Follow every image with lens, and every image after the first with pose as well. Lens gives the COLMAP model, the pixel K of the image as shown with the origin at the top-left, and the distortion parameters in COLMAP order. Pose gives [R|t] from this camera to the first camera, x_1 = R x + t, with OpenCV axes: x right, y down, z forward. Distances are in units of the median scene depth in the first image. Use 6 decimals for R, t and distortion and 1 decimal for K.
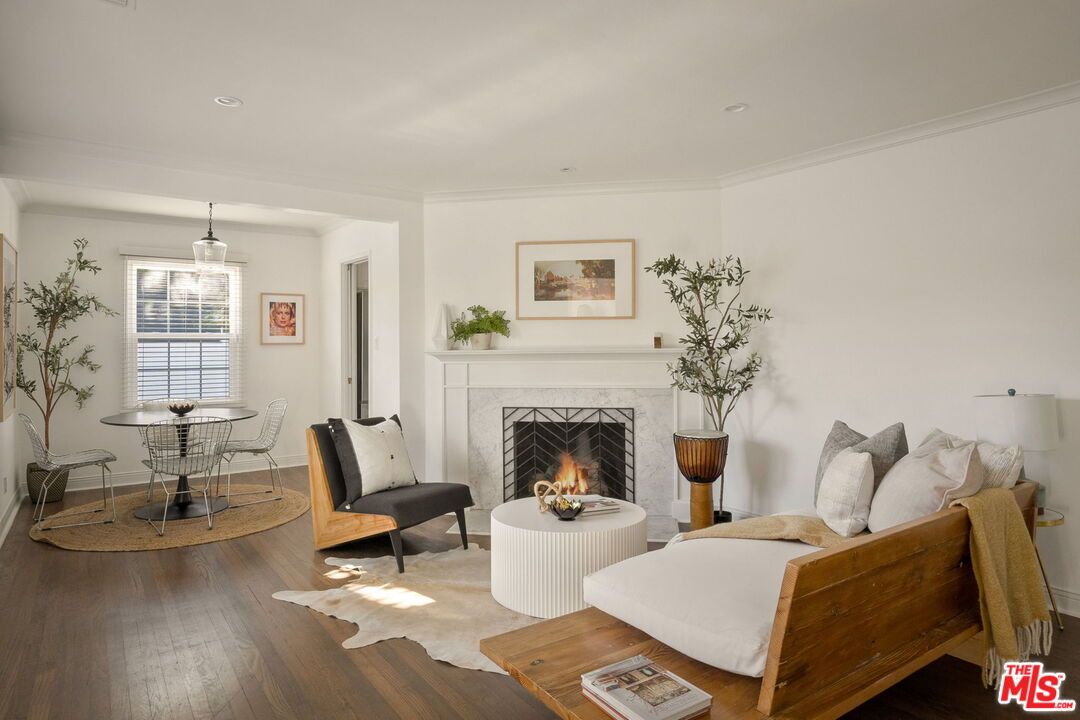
lens RADIAL K [[633.2, 0, 536.1], [0, 633.2, 339.5], [0, 0, 1]] dist [-0.006940, -0.002027]
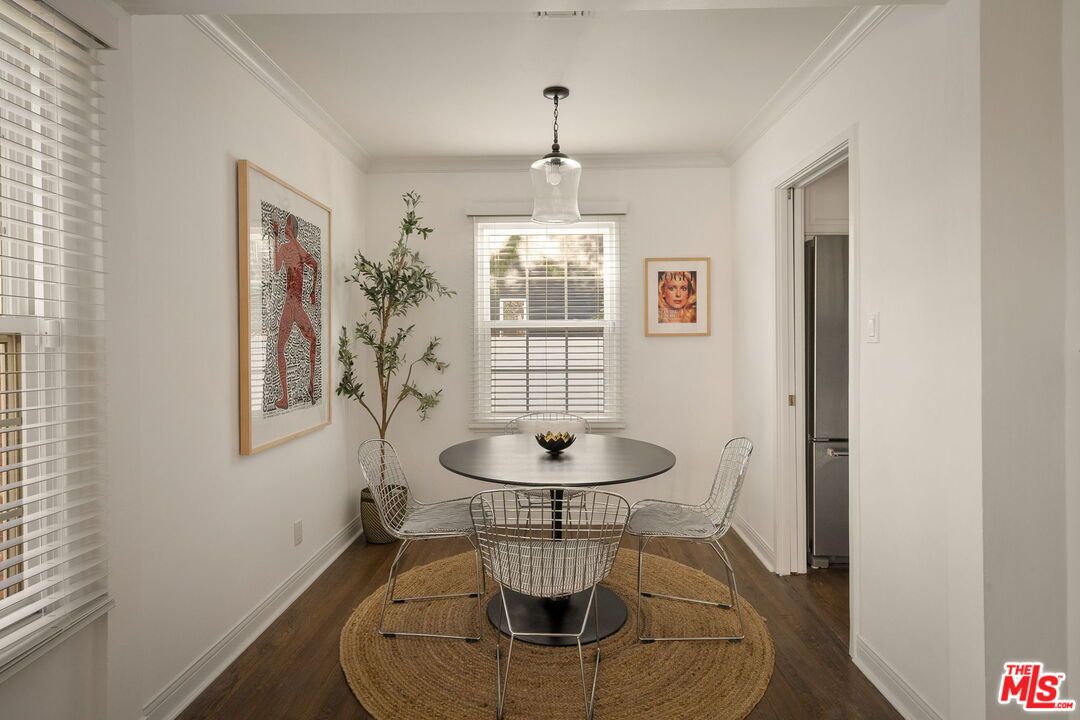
lens RADIAL K [[569.7, 0, 539.0], [0, 569.7, 344.2], [0, 0, 1]] dist [0.022095, 0.000306]
pose [[0.805579, 0.001945, -0.592486, -0.217624], [0.007077, 0.999892, 0.012904, 0.010243], [0.592447, -0.014588, 0.805478, 0.575761]]
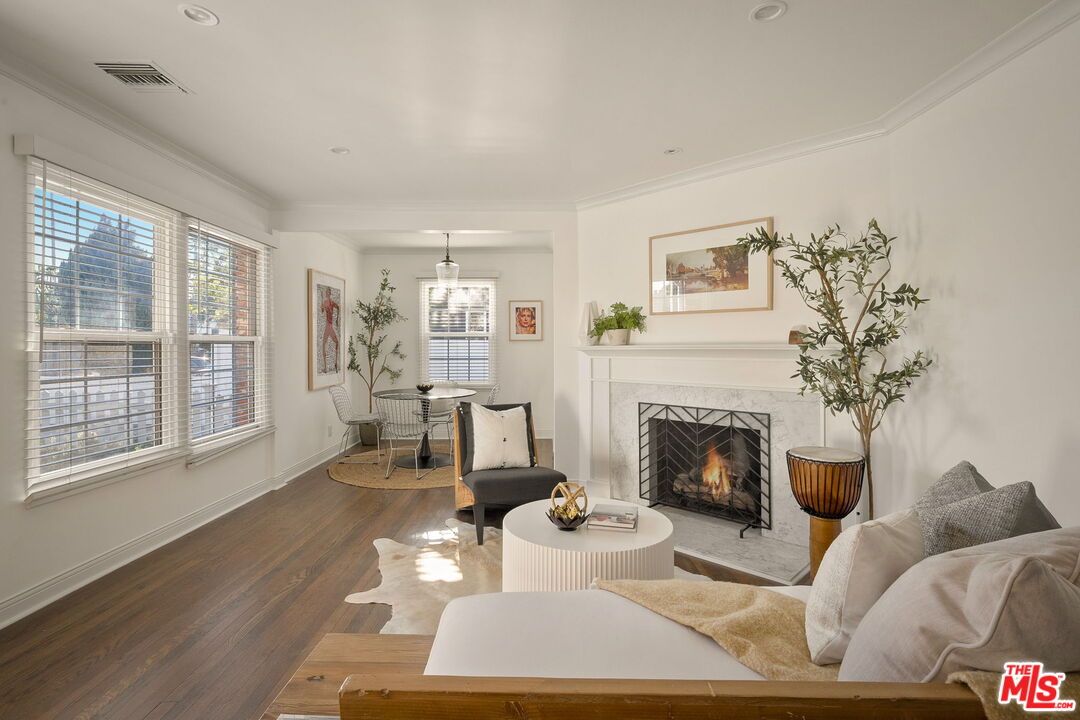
lens RADIAL K [[517.3, 0, 537.6], [0, 517.3, 340.7], [0, 0, 1]] dist [0.011718, -0.000255]
pose [[0.818464, -0.000872, -0.574558, 0.275555], [0.003623, 0.999987, 0.003644, 0.004976], [0.574547, -0.005064, 0.818456, 0.223320]]
